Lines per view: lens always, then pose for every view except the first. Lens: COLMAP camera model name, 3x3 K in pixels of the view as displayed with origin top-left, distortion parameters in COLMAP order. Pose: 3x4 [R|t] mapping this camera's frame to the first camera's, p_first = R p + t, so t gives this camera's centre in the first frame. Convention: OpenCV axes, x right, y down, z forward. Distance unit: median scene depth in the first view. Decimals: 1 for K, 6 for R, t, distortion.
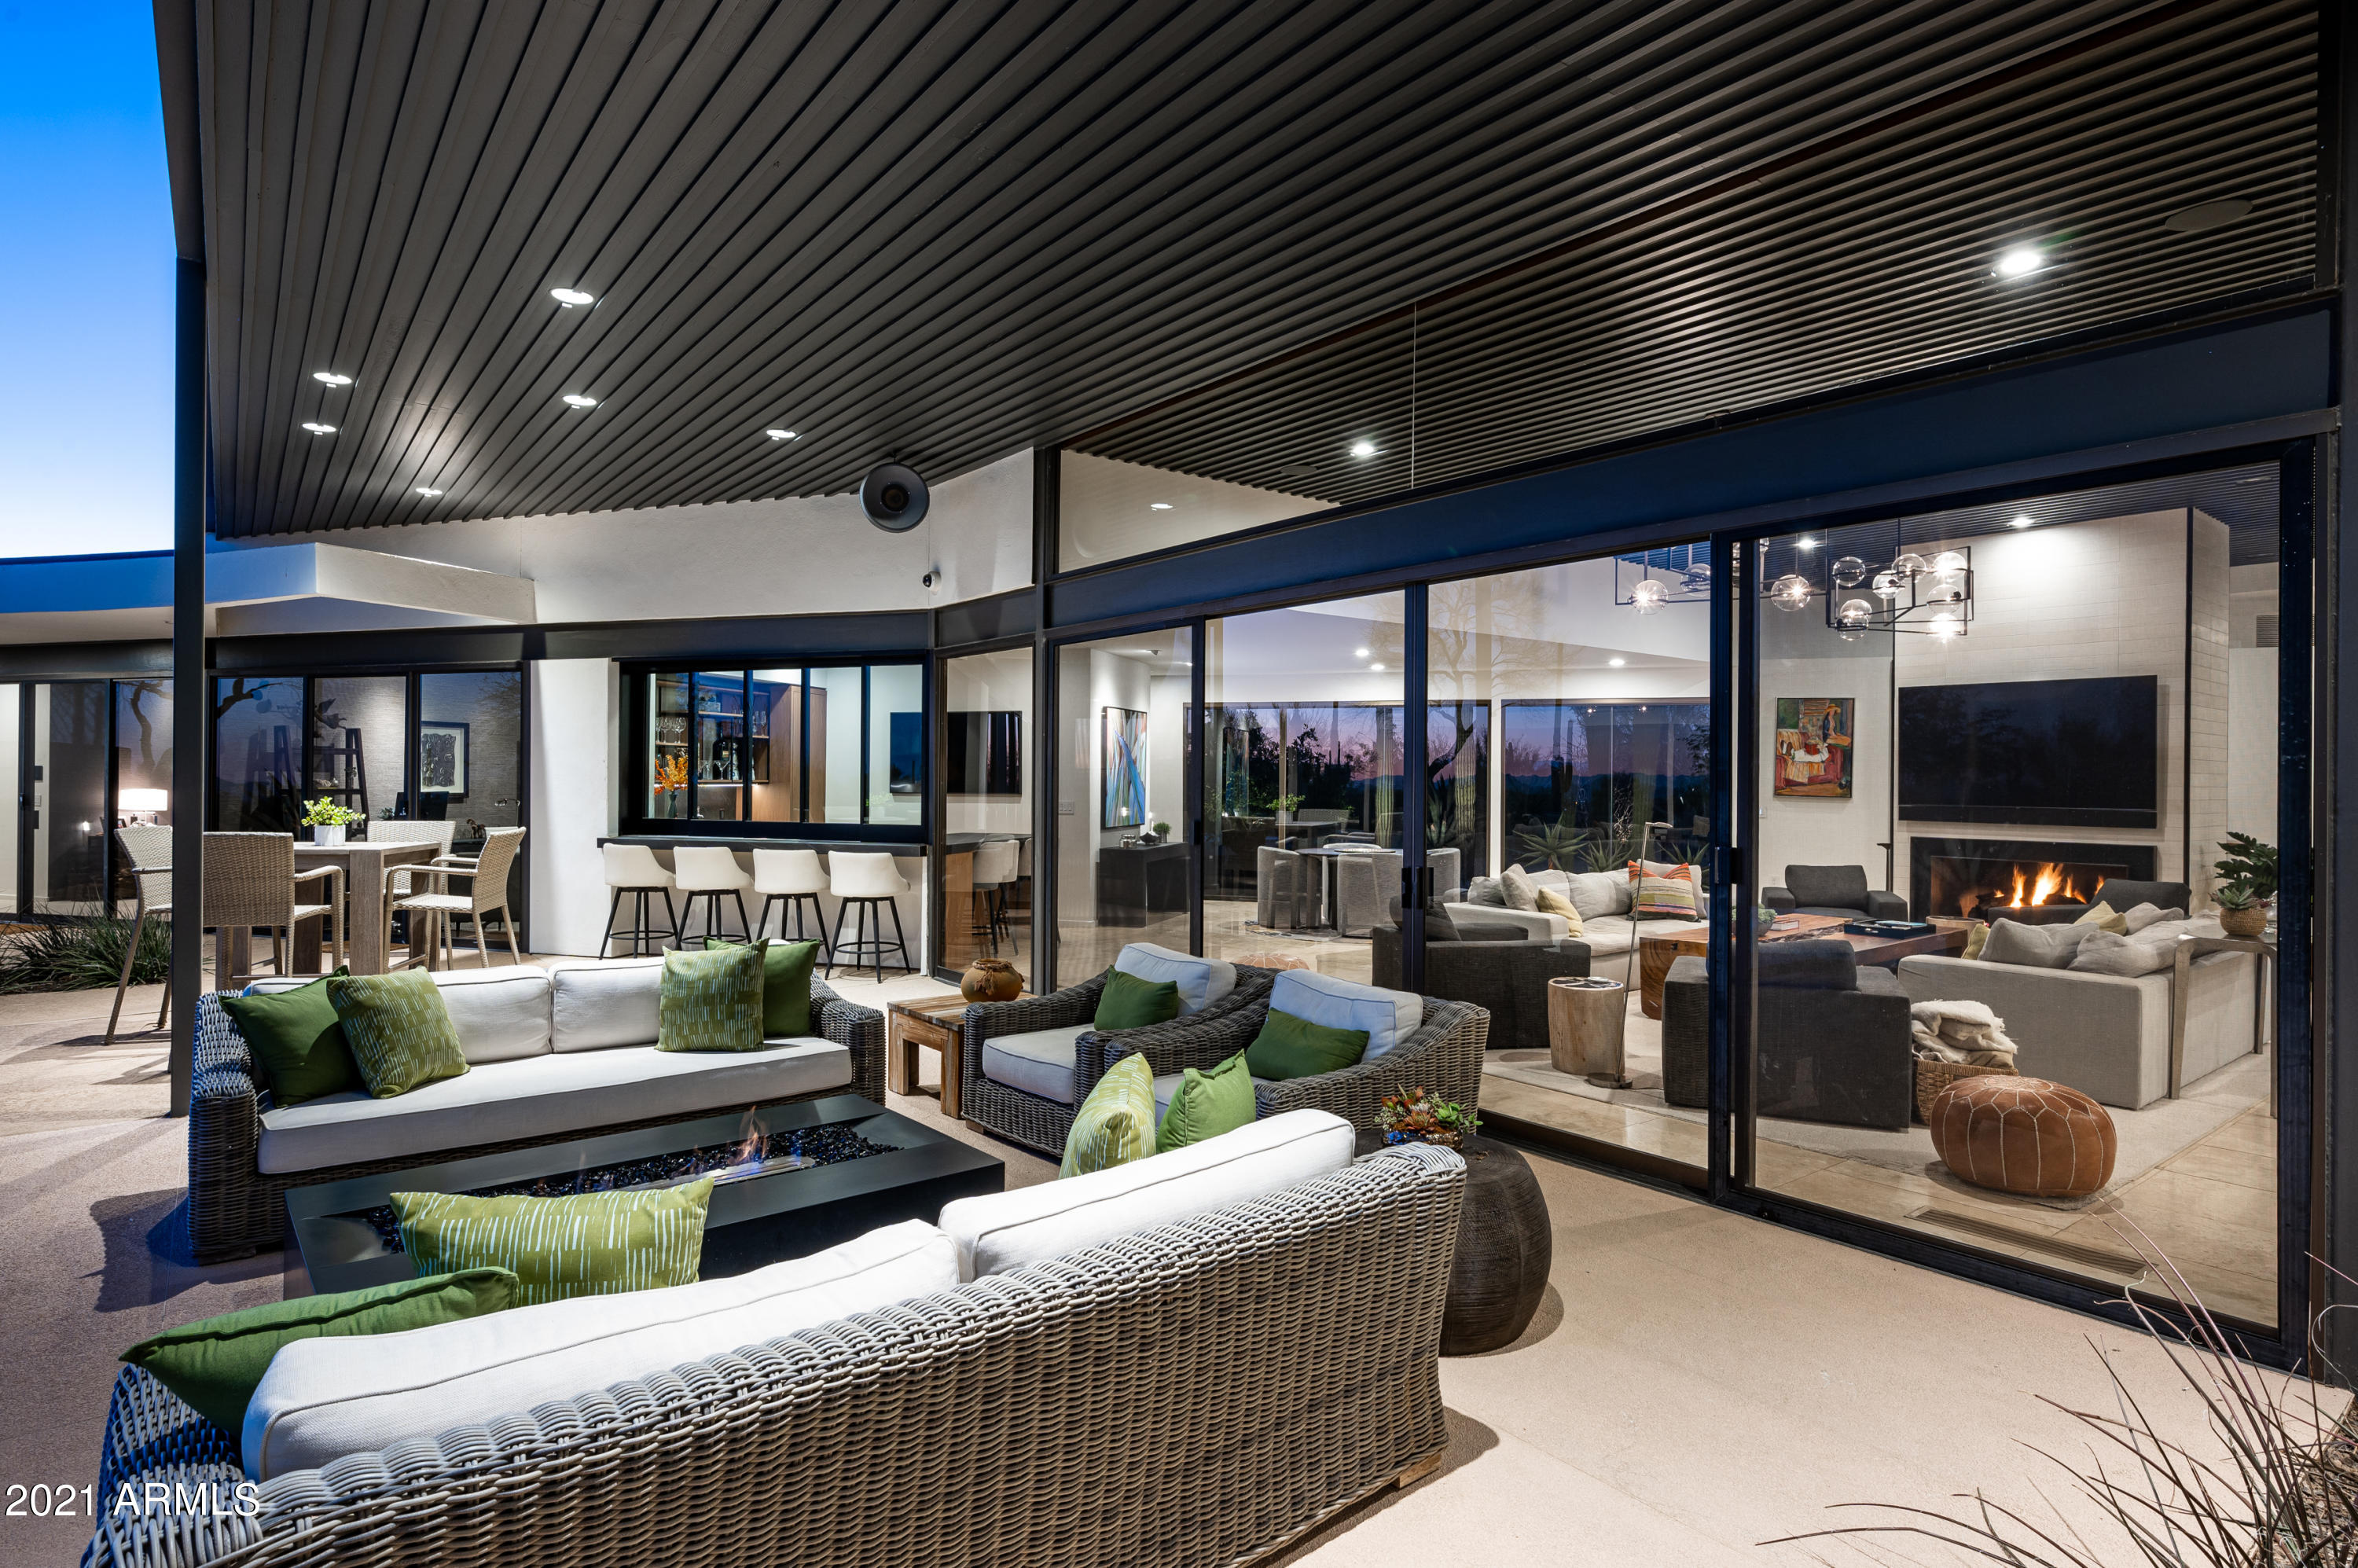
lens RADIAL K [[1232.4, 0, 1171.1], [0, 1232.4, 775.8], [0, 0, 1]] dist [-0.001529, 0.000986]
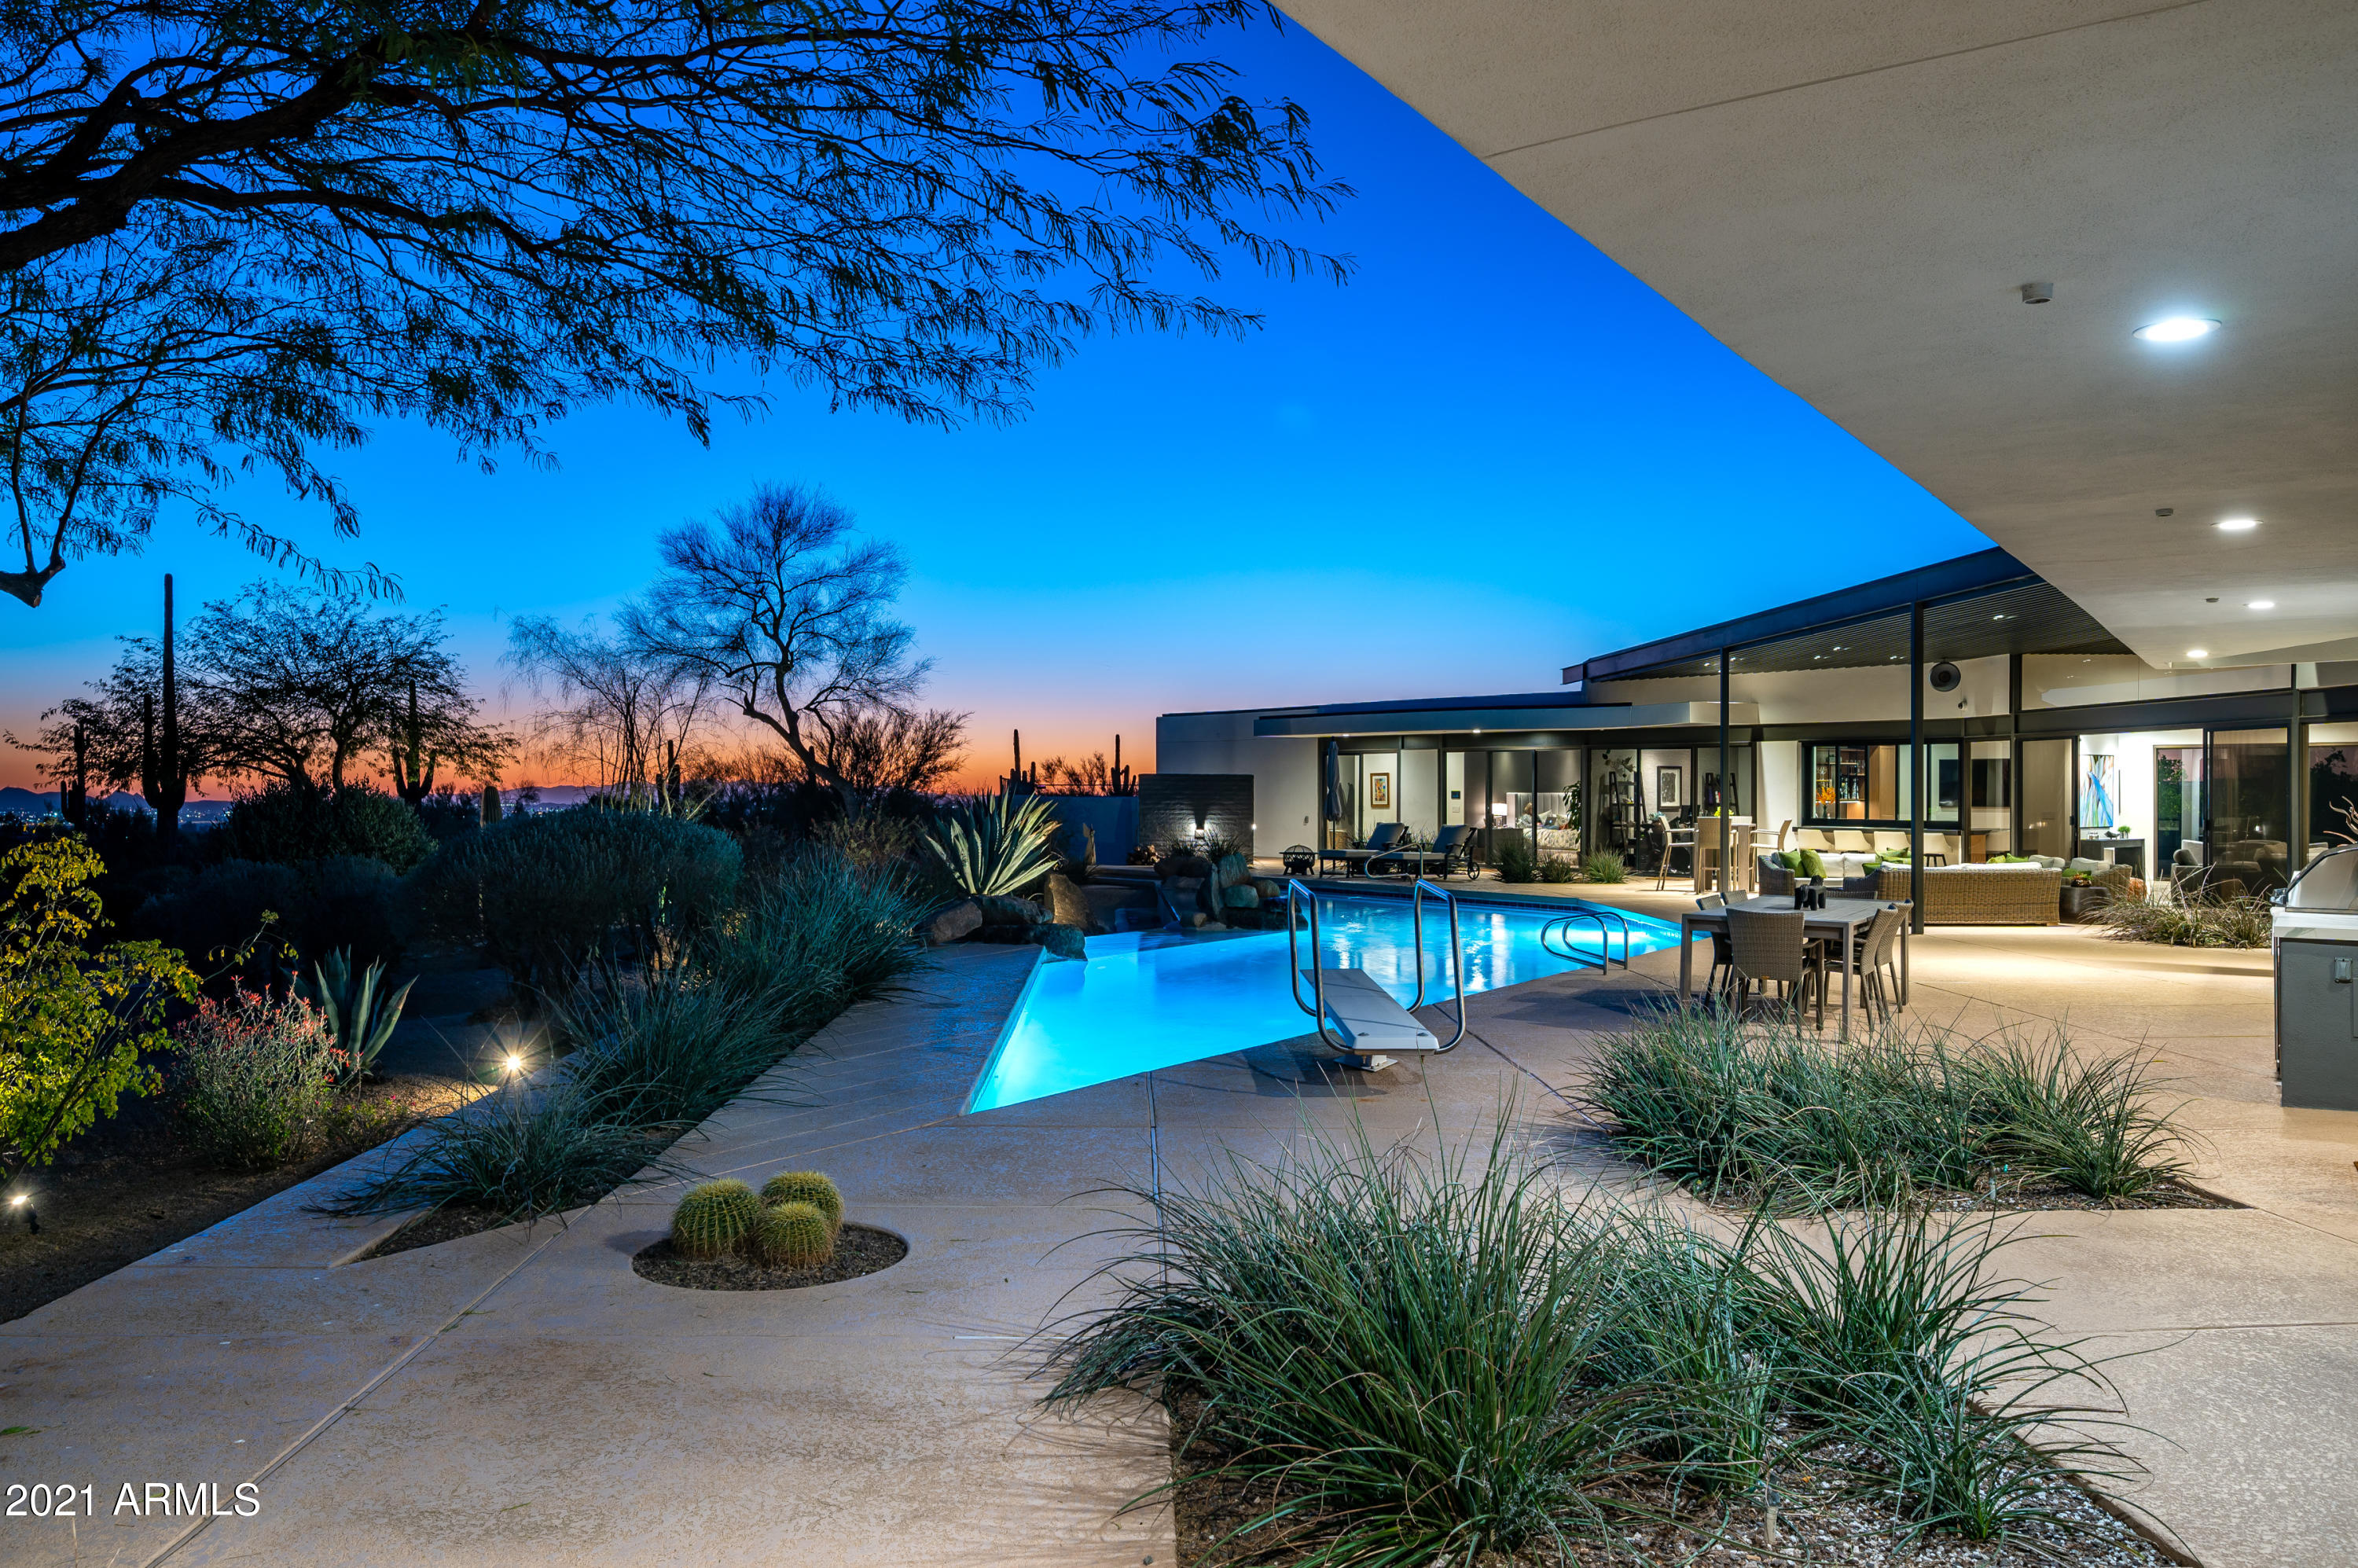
lens RADIAL K [[1727.3, 0, 1170.2], [0, 1727.3, 781.3], [0, 0, 1]] dist [0.001955, 0.001062]
pose [[0.807172, -0.006041, -0.590286, 0.405720], [0.003690, 0.999980, -0.005187, -0.015037], [0.590305, 0.002008, 0.807178, -1.945183]]
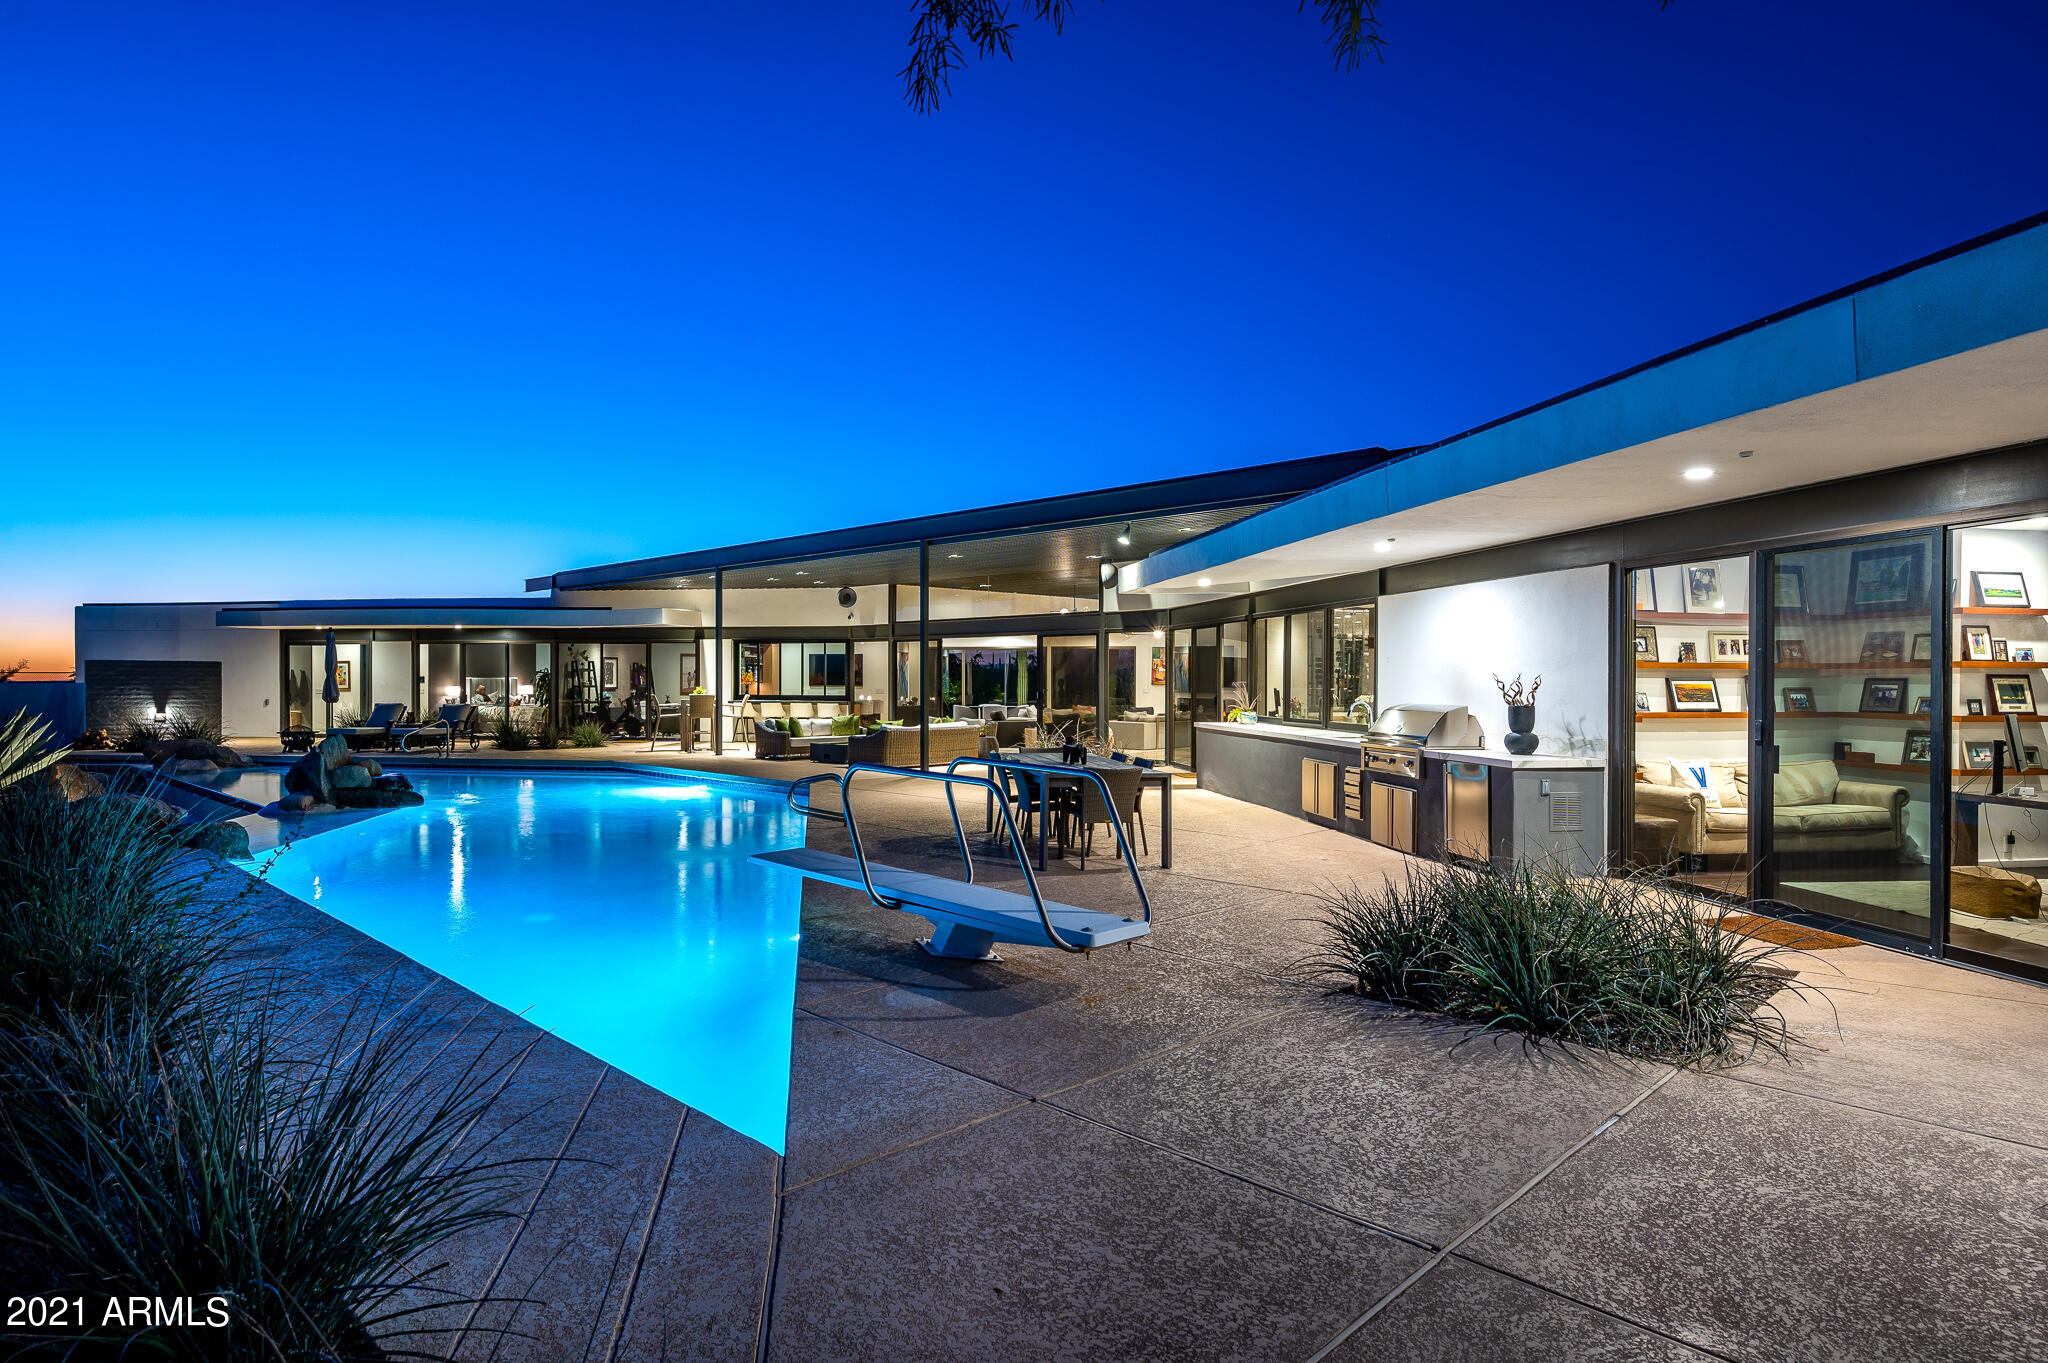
lens RADIAL K [[1133.7, 0, 1013.4], [0, 1133.7, 679.8], [0, 0, 1]] dist [0.001134, 0.000964]
pose [[0.991906, -0.005146, 0.126874, -0.131918], [0.004504, 0.999976, 0.005345, -0.010710], [-0.126898, -0.004730, 0.991904, -1.703022]]
